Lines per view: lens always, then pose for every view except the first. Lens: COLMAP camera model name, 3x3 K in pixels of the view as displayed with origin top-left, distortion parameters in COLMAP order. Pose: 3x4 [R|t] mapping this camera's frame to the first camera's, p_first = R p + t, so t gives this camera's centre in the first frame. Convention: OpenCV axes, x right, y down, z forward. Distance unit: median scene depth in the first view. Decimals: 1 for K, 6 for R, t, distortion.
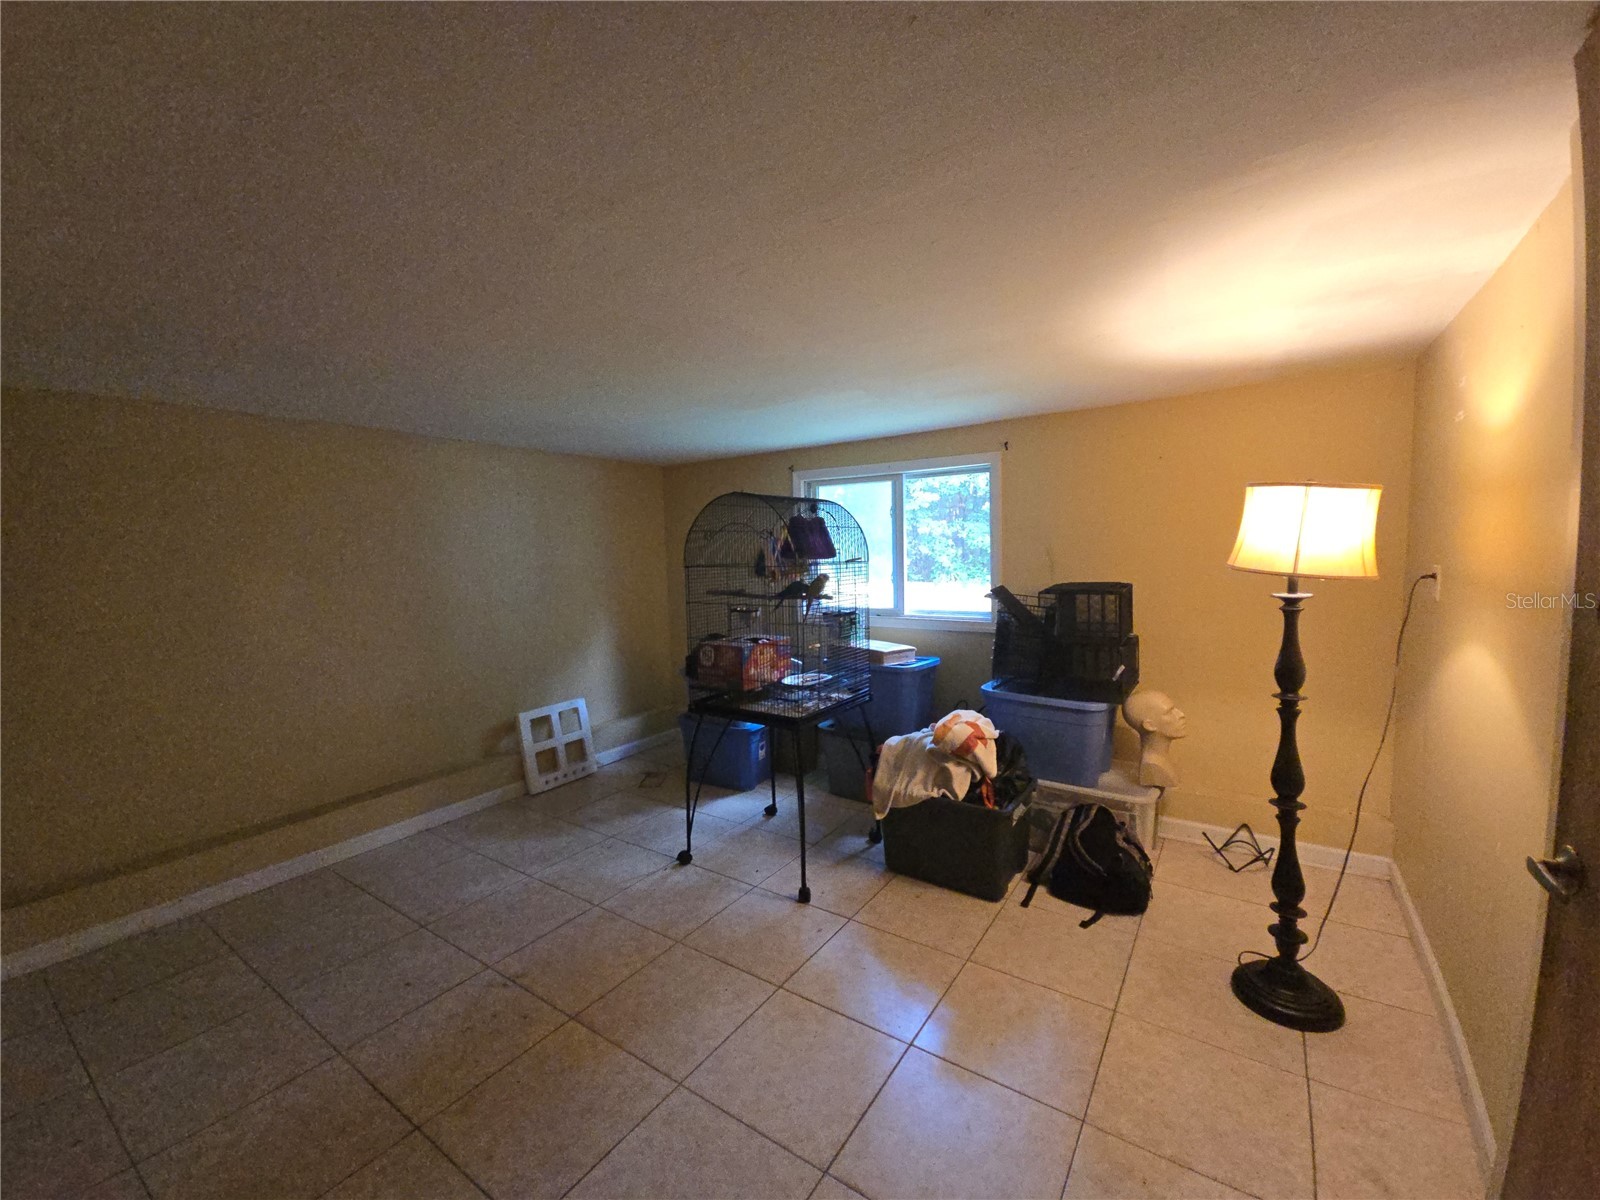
lens RADIAL K [[653.4, 0, 800.6], [0, 653.4, 608.6], [0, 0, 1]] dist [-0.002646, -0.001242]
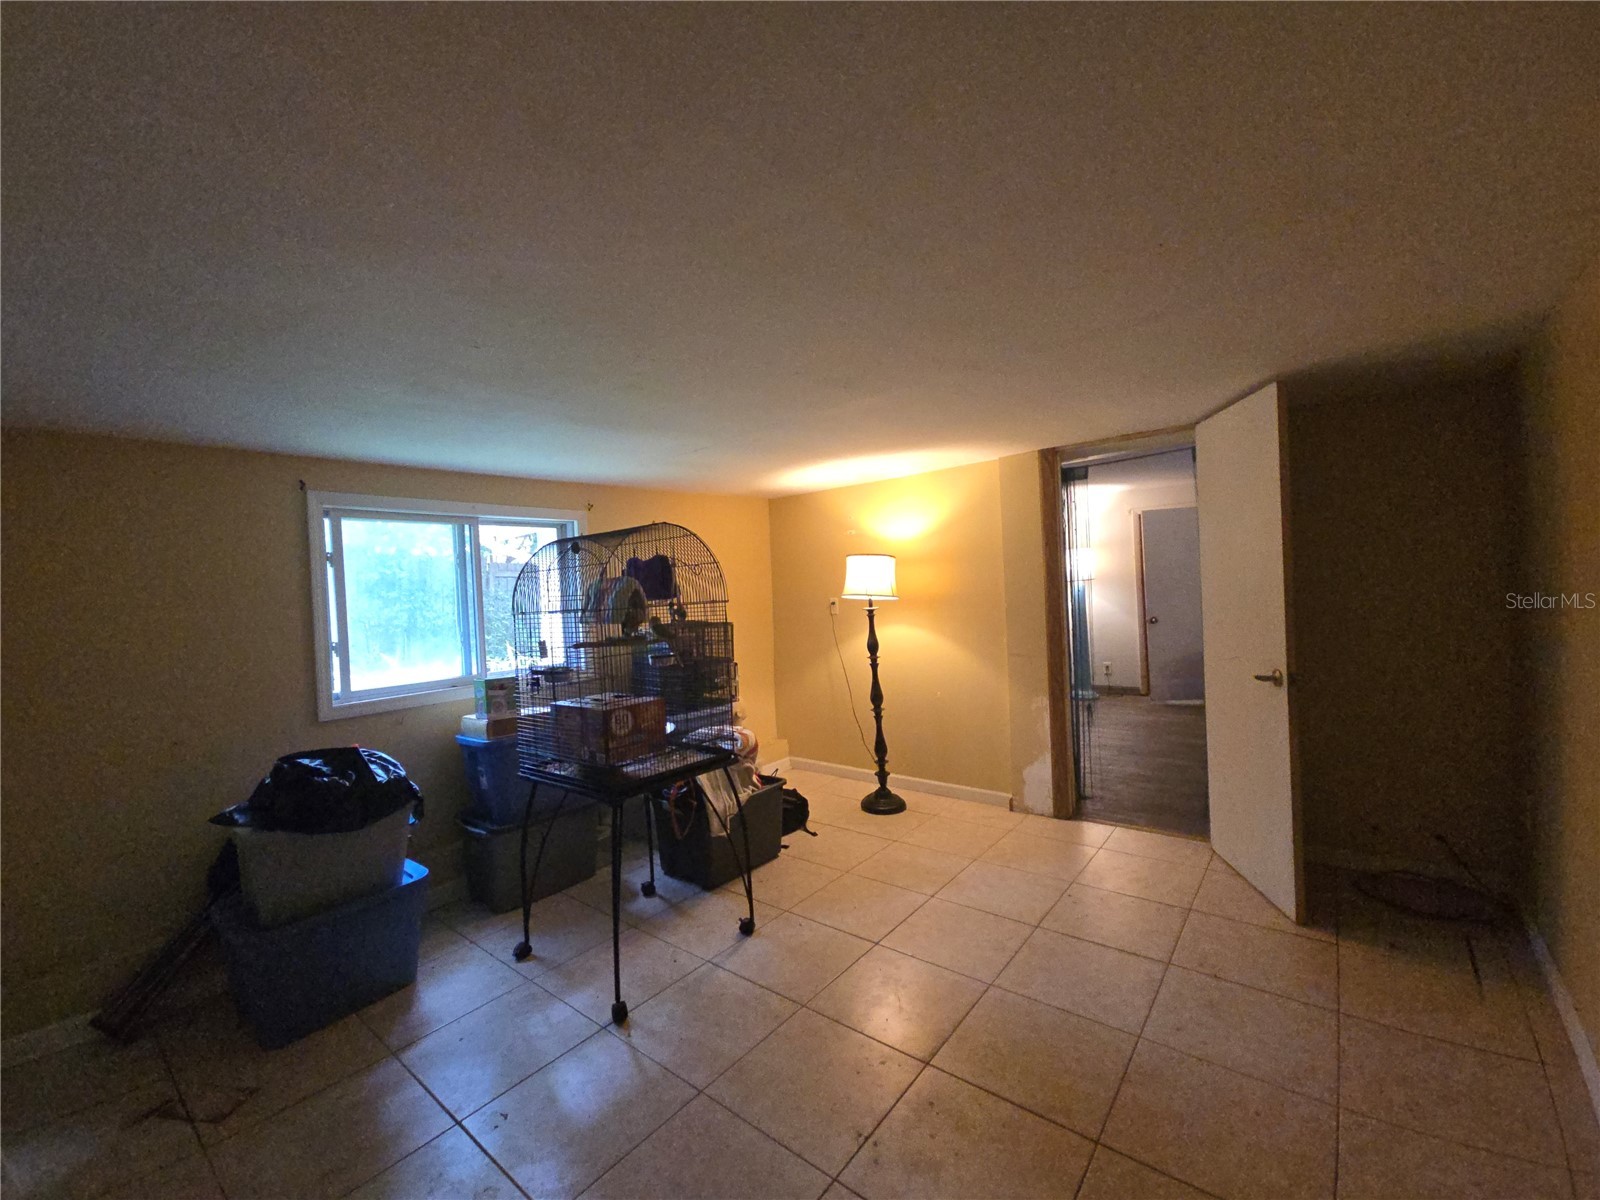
lens RADIAL K [[653.4, 0, 796.6], [0, 653.4, 600.4], [0, 0, 1]] dist [-0.002646, -0.001242]
pose [[0.094477, 0.004367, 0.995518, -1.306296], [0.142142, 0.989686, -0.017831, -0.040838], [-0.985327, 0.143189, 0.092881, 1.004631]]
